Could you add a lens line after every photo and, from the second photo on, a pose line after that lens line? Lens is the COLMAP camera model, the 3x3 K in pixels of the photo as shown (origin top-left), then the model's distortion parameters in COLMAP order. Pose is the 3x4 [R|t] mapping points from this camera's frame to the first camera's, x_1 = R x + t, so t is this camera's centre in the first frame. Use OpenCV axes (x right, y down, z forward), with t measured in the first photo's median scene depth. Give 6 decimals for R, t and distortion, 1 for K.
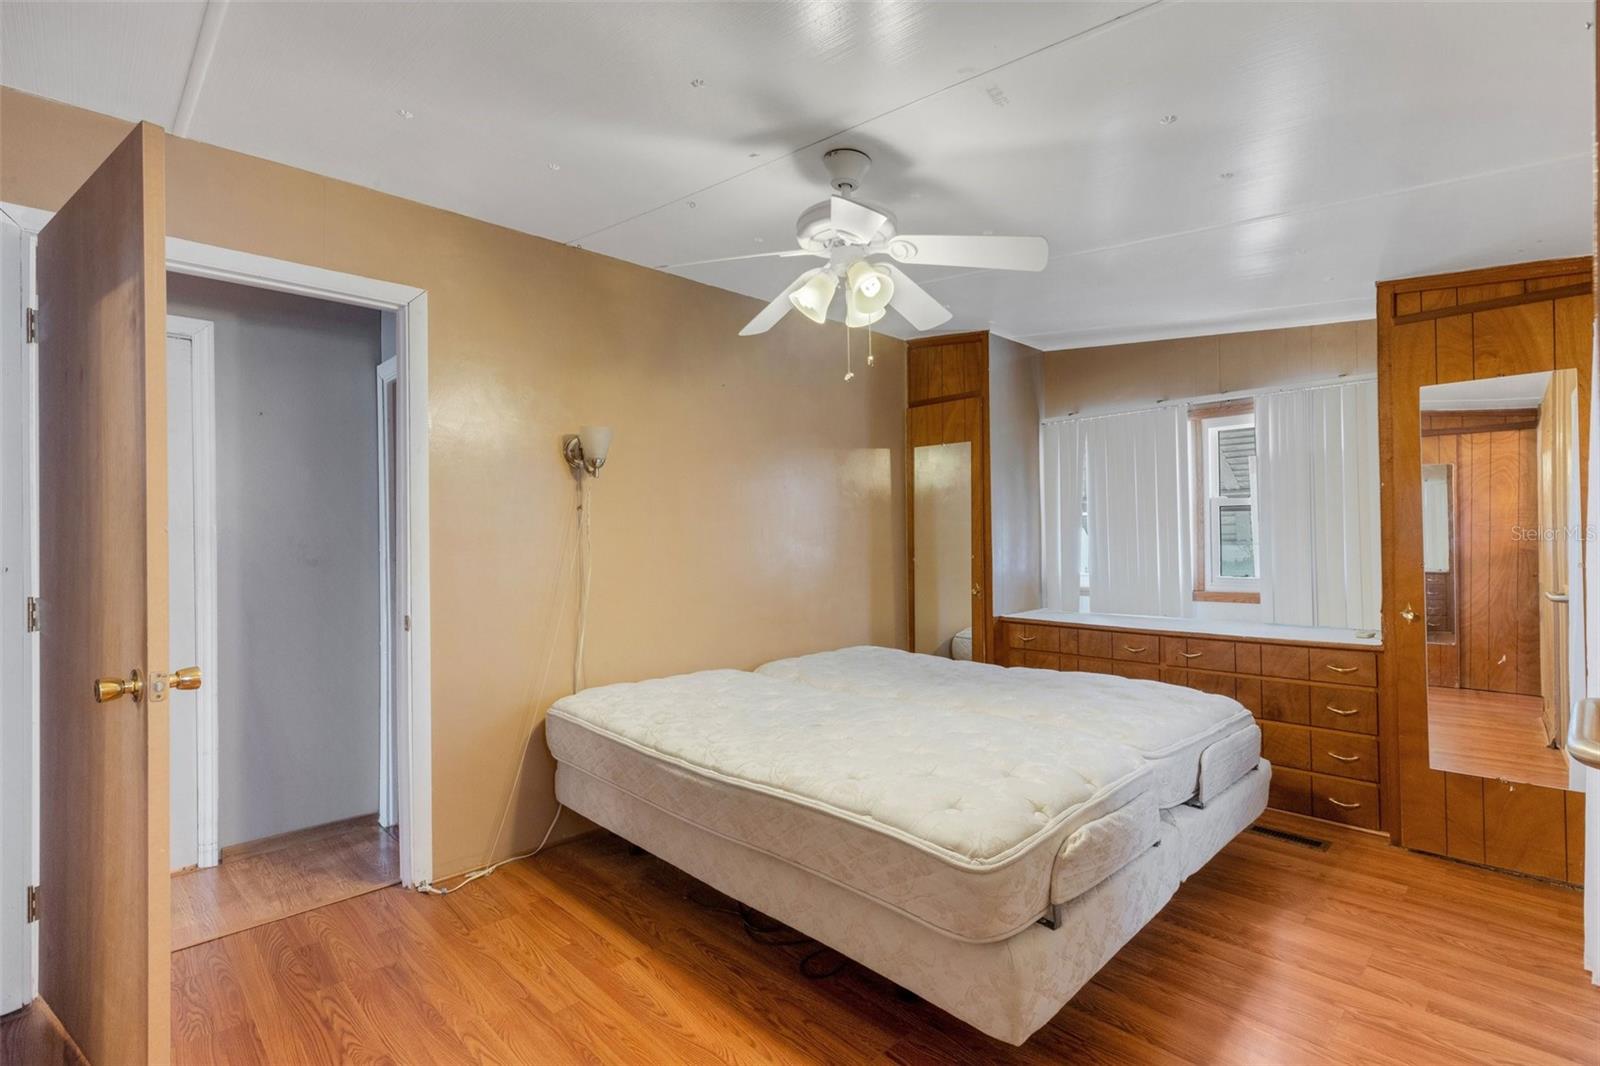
lens RADIAL K [[745.1, 0, 800.0], [0, 745.1, 533.0], [0, 0, 1]] dist [0.009565, -0.000203]
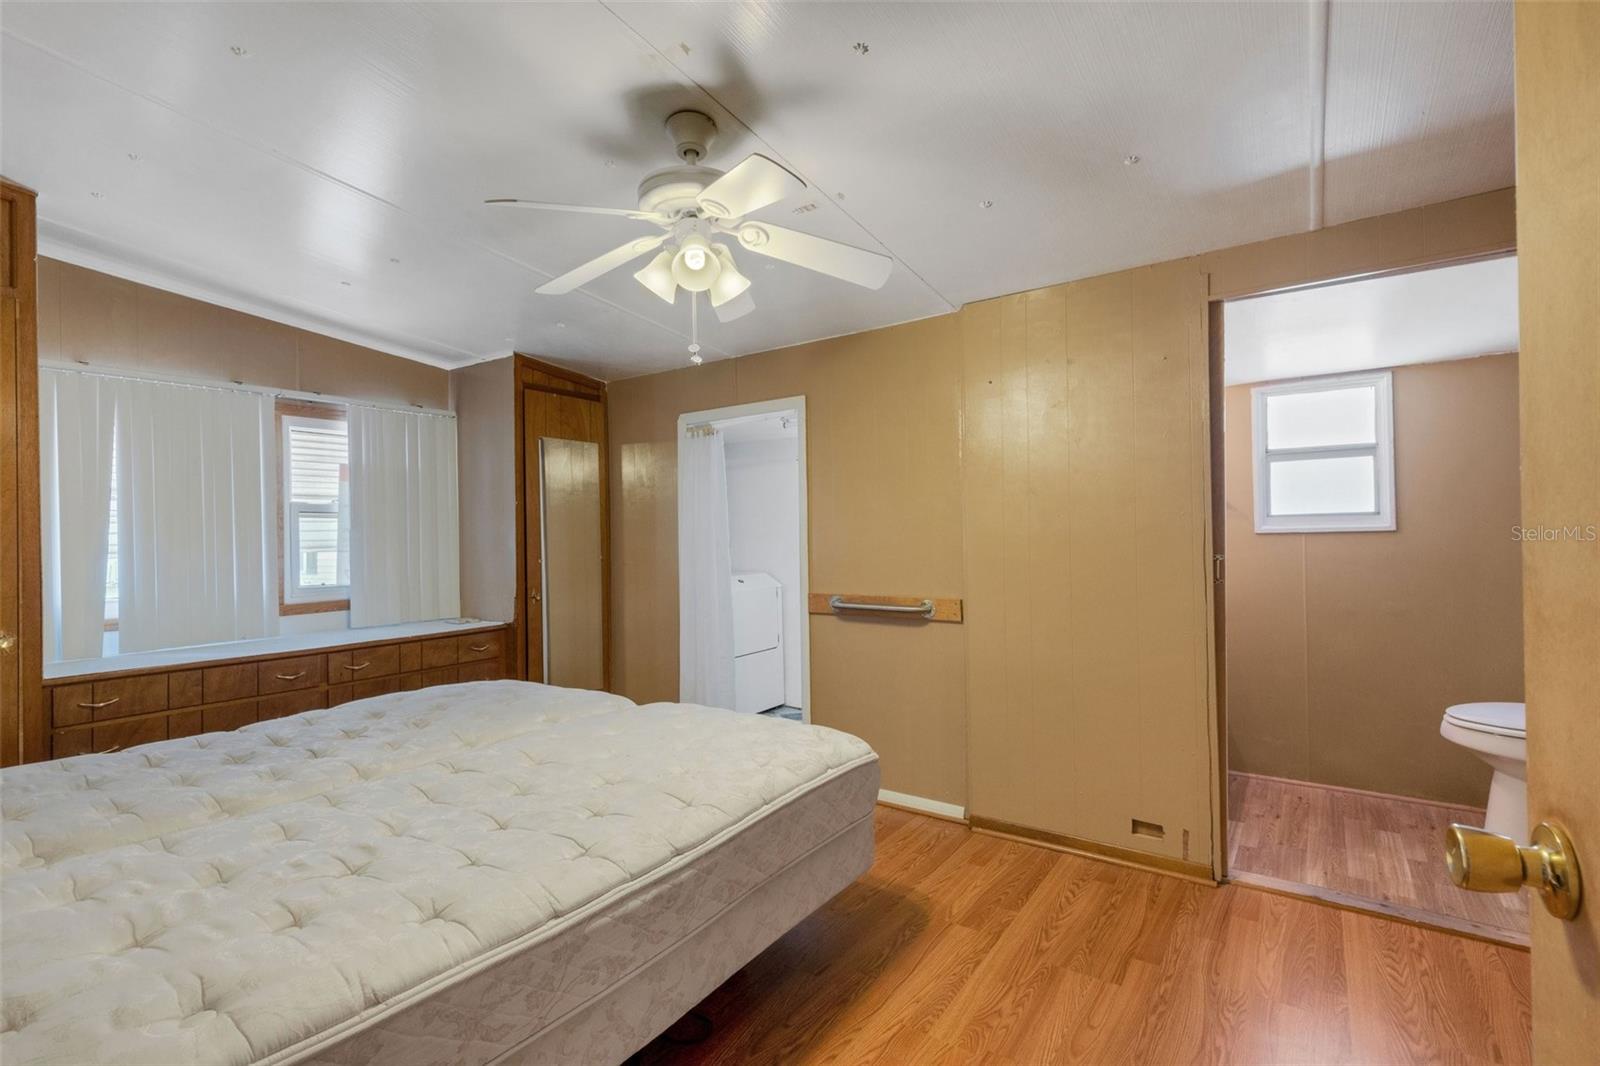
lens RADIAL K [[733.5, 0, 800.0], [0, 733.5, 531.2], [0, 0, 1]] dist [0.004030, -0.000191]
pose [[-0.187564, 0.020996, 0.982028, -0.765221], [0.012234, 0.999744, -0.019038, 0.022480], [-0.982176, 0.008443, -0.187773, 0.934673]]
